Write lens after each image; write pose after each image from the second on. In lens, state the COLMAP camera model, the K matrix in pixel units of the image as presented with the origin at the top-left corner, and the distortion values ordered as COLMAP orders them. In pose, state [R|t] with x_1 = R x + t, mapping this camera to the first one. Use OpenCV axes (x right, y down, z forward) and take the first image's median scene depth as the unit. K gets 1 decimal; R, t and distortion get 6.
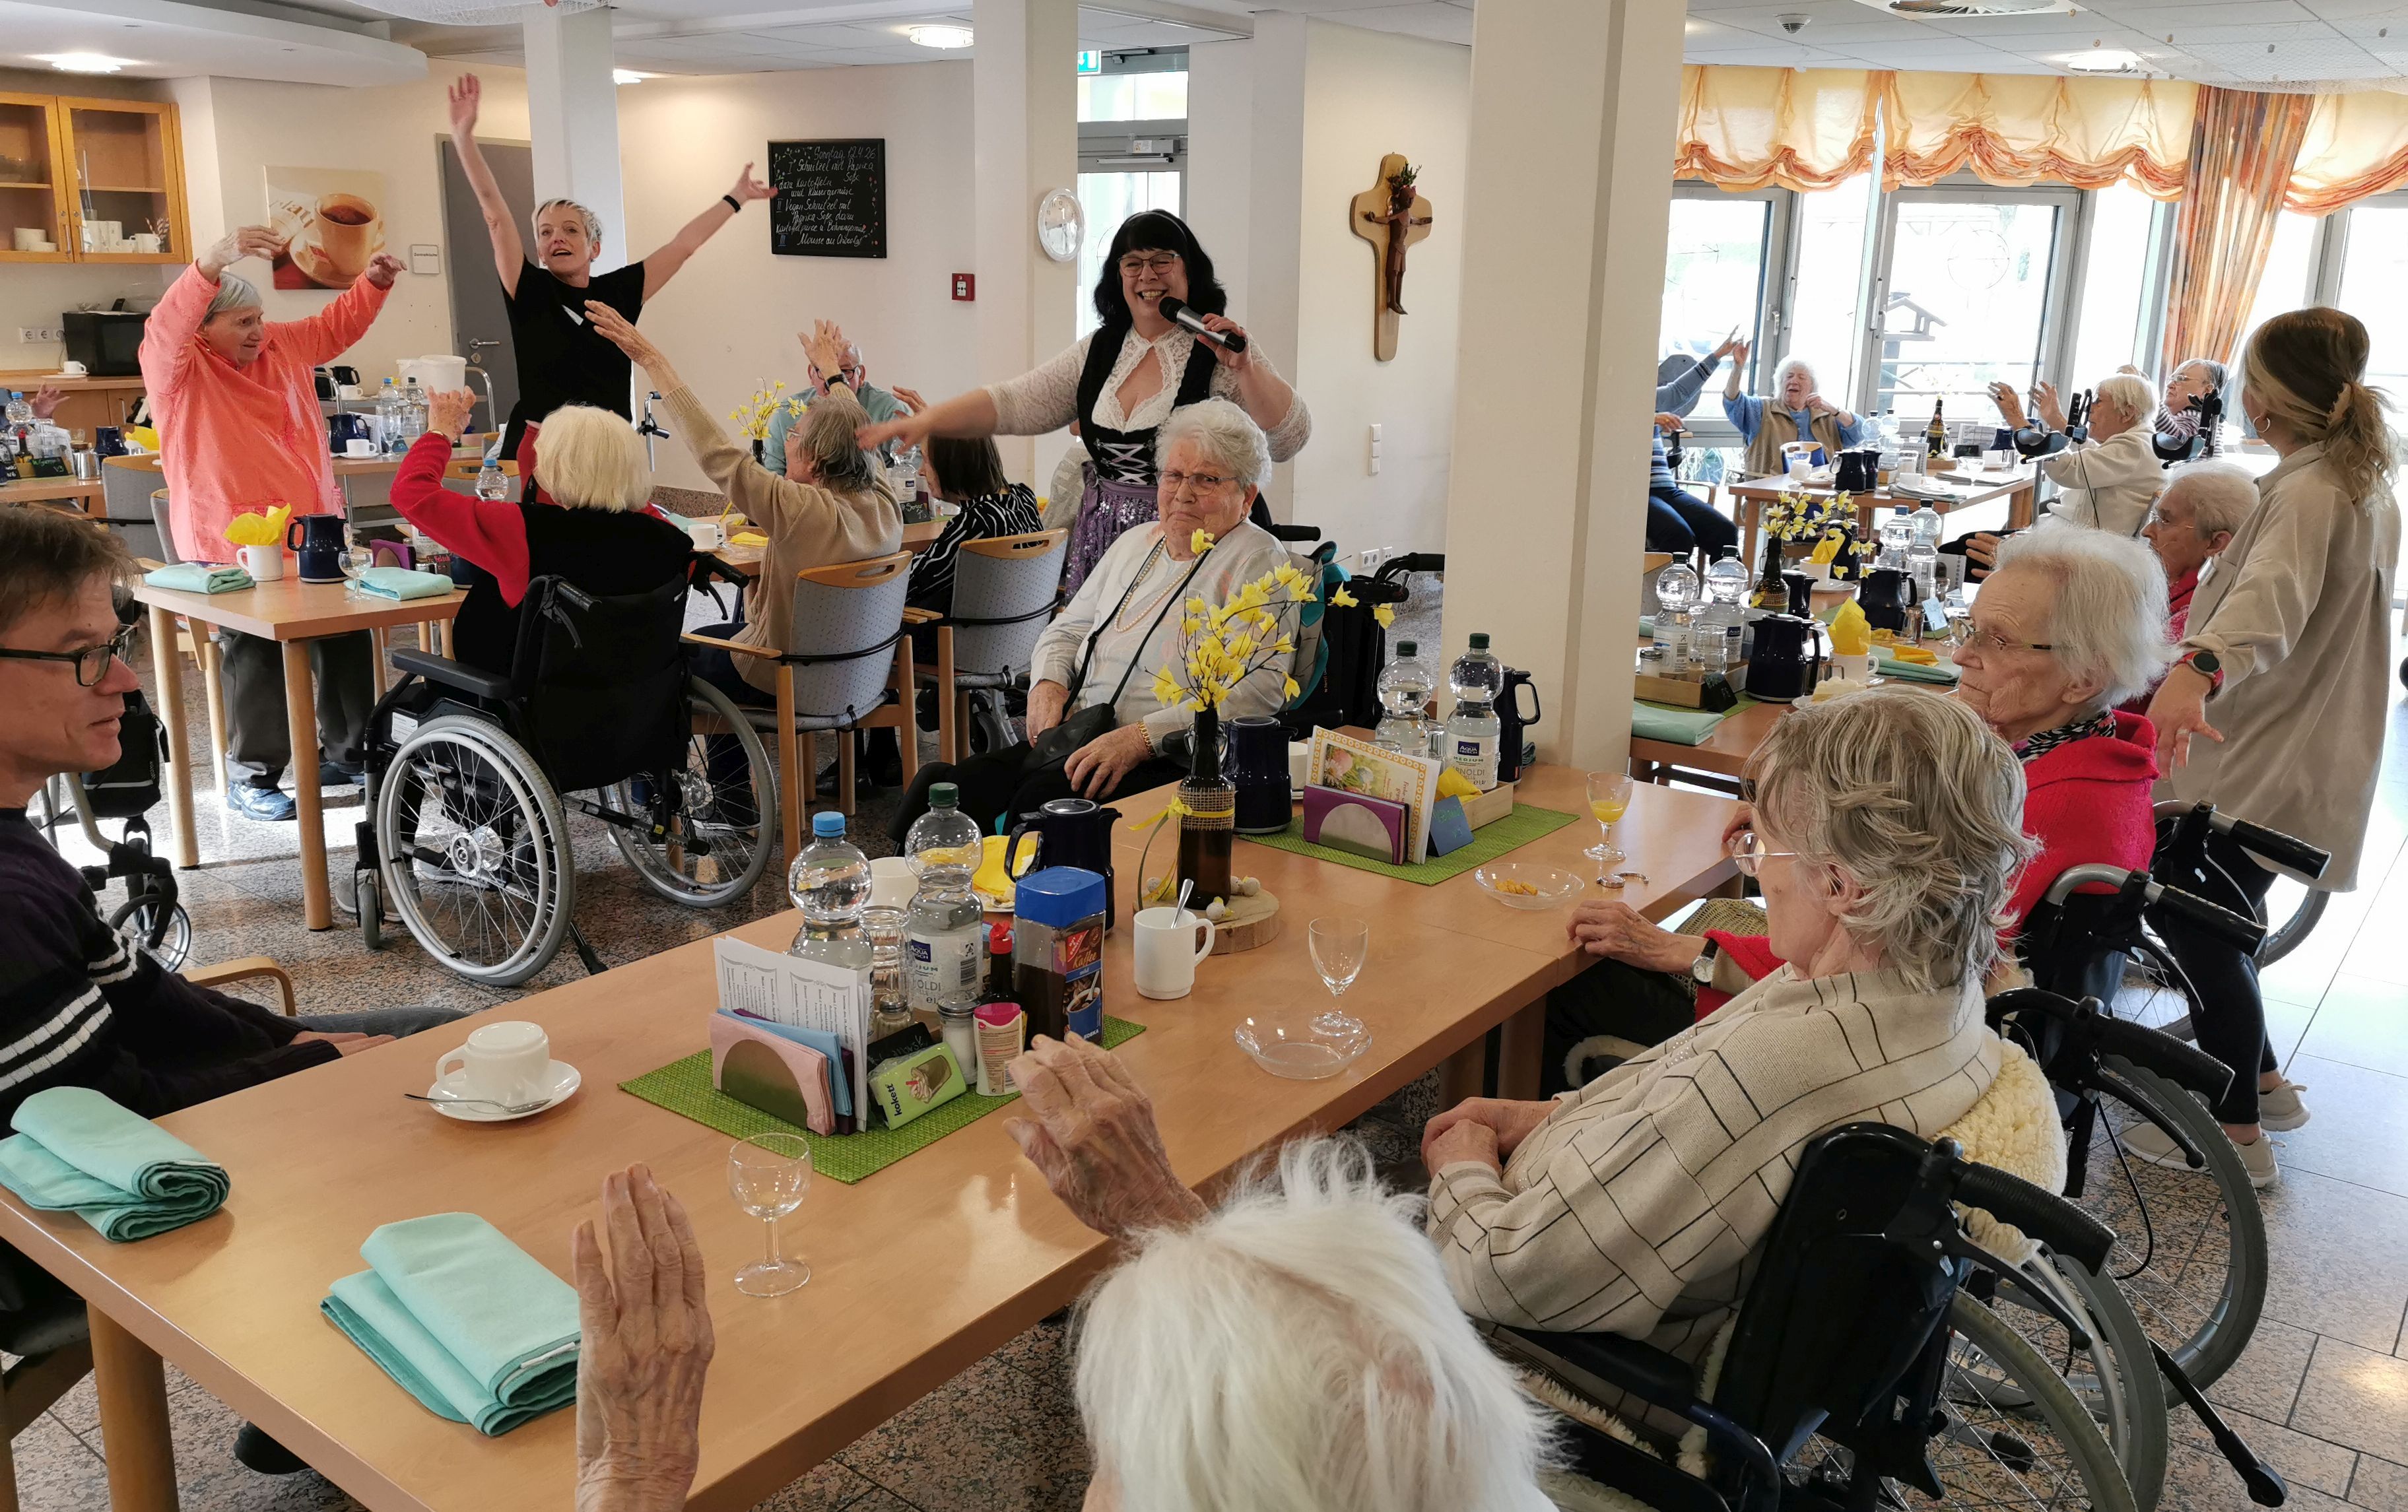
lens RADIAL K [[1868.2, 0, 1204.1], [0, 1868.2, 710.1], [0, 0, 1]] dist [0.080537, -0.153426]
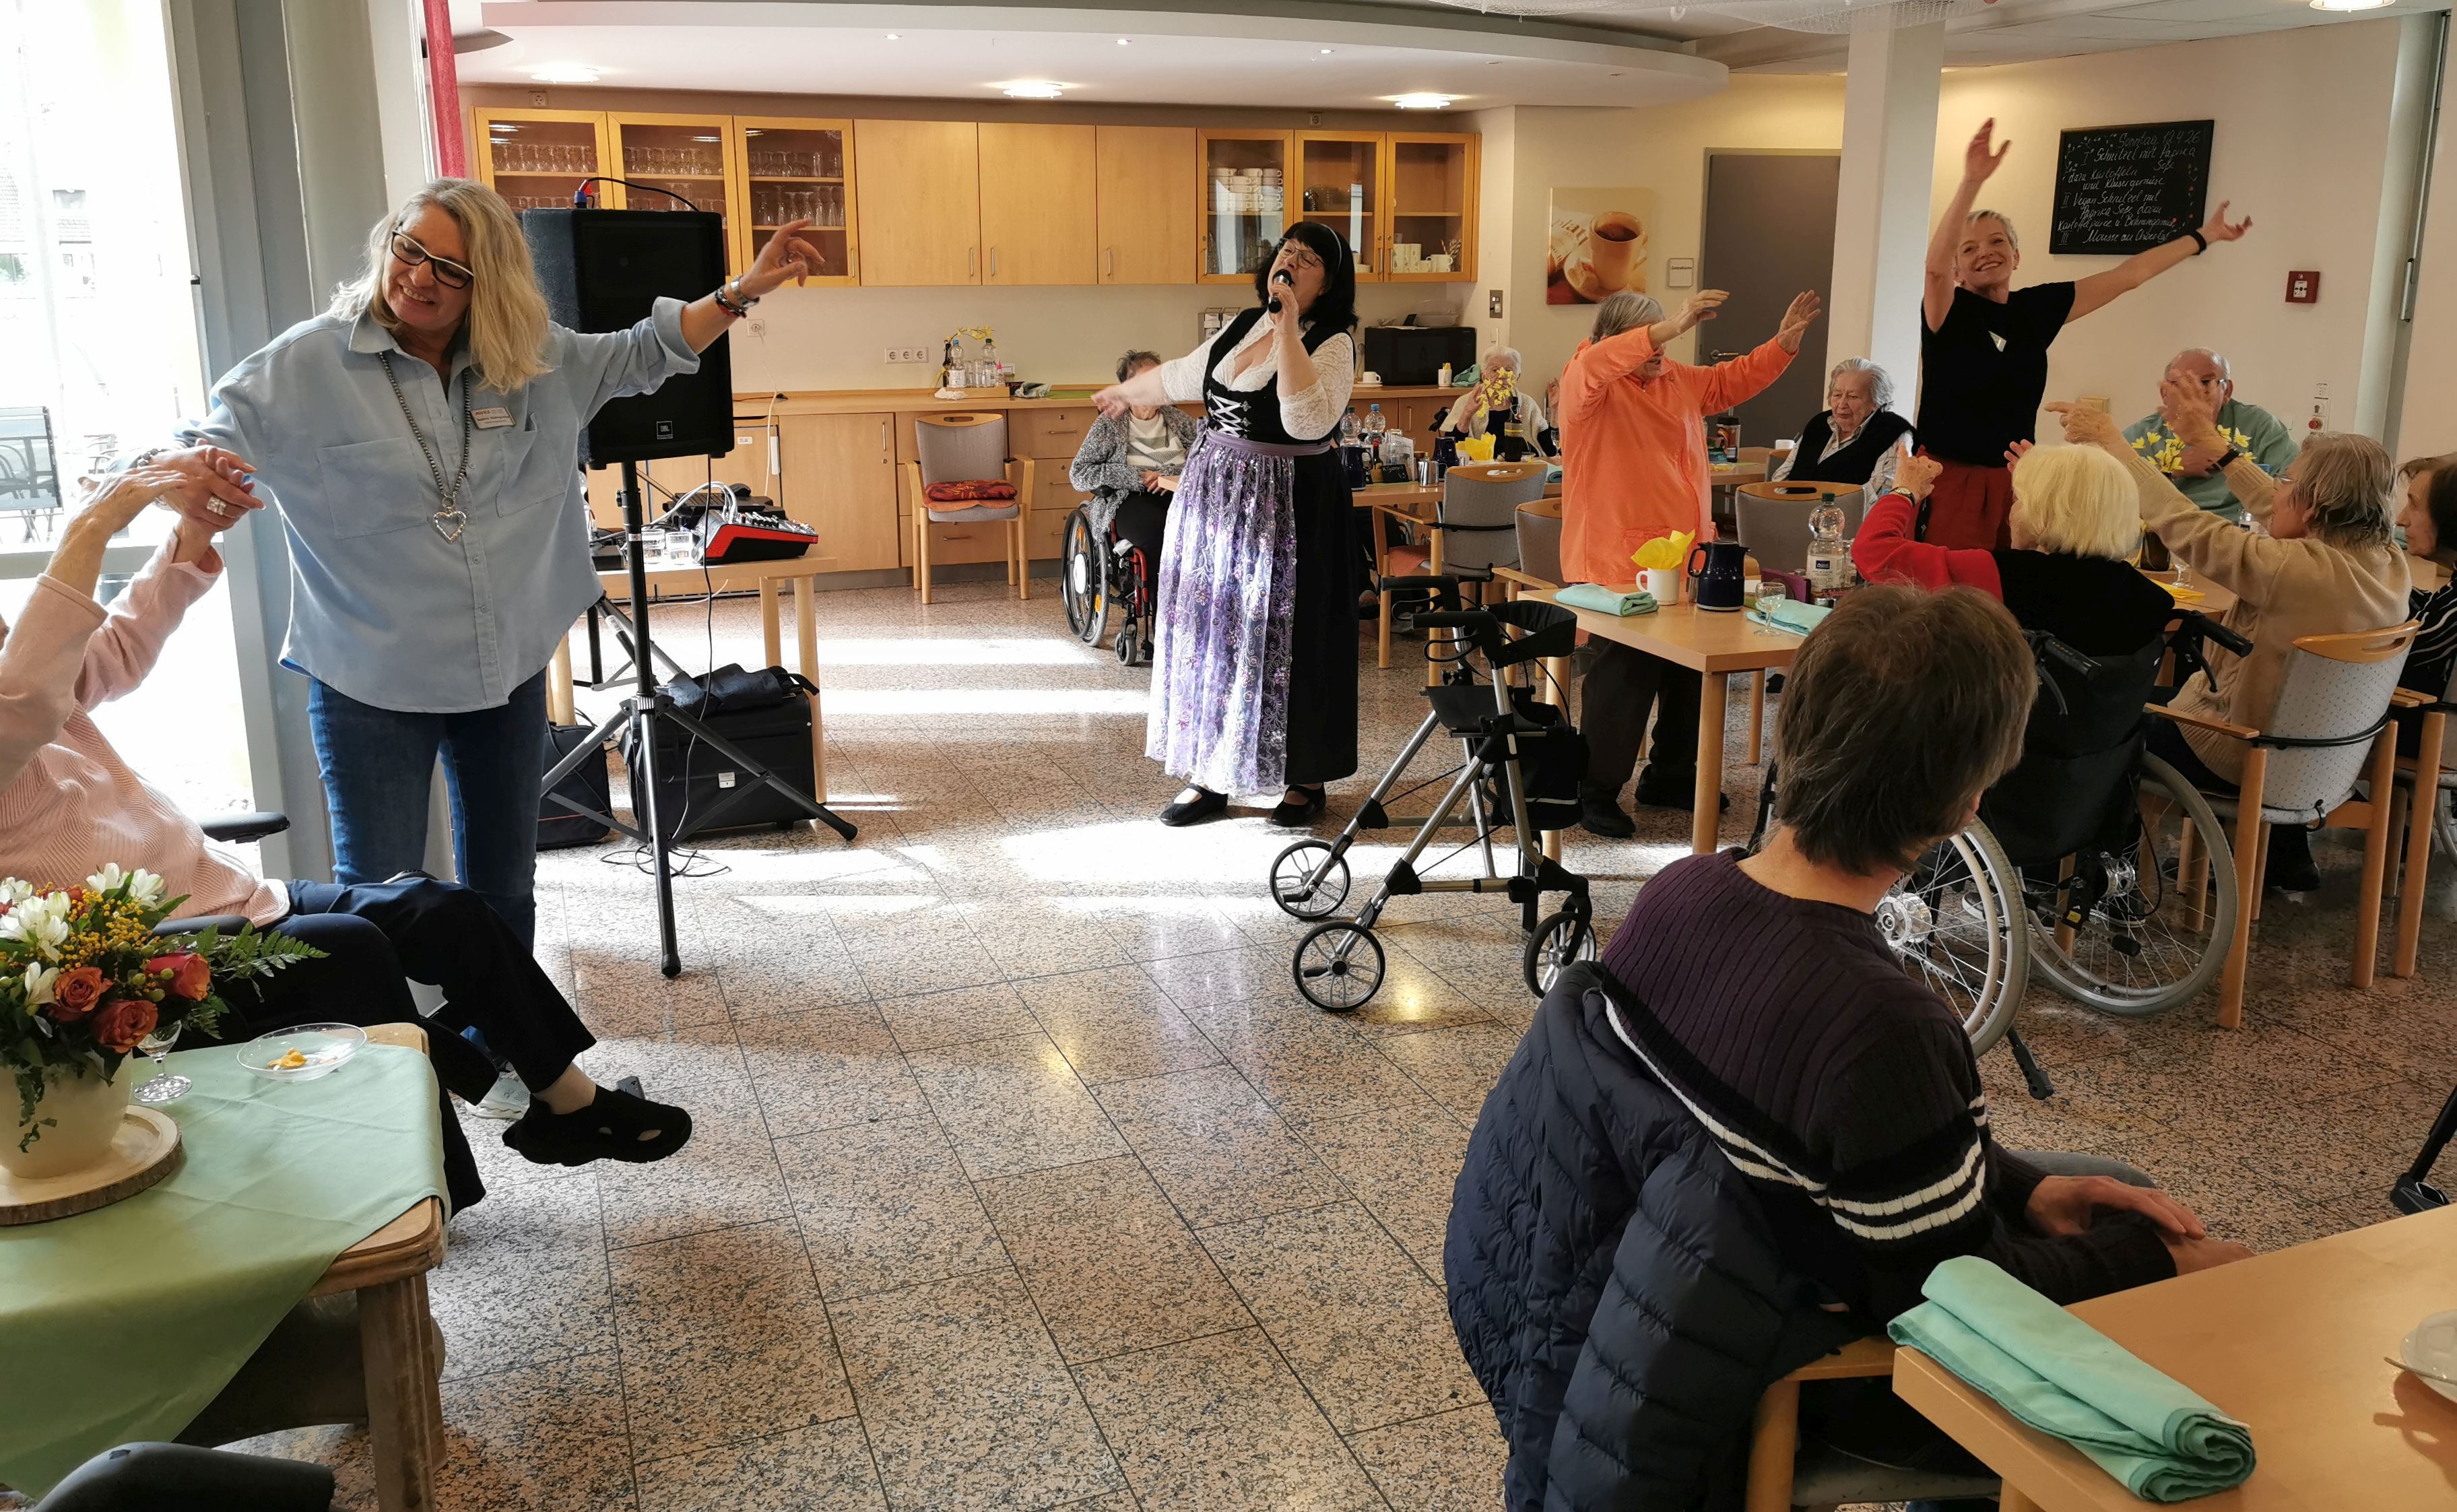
lens RADIAL K [[1906.1, 0, 1174.7], [0, 1906.1, 684.3], [0, 0, 1]] dist [0.004907, -0.011133]
pose [[0.836761, 0.092123, -0.539763, -0.113051], [-0.101032, 0.994796, 0.013160, -0.009524], [0.538166, 0.043522, 0.841714, 0.010076]]
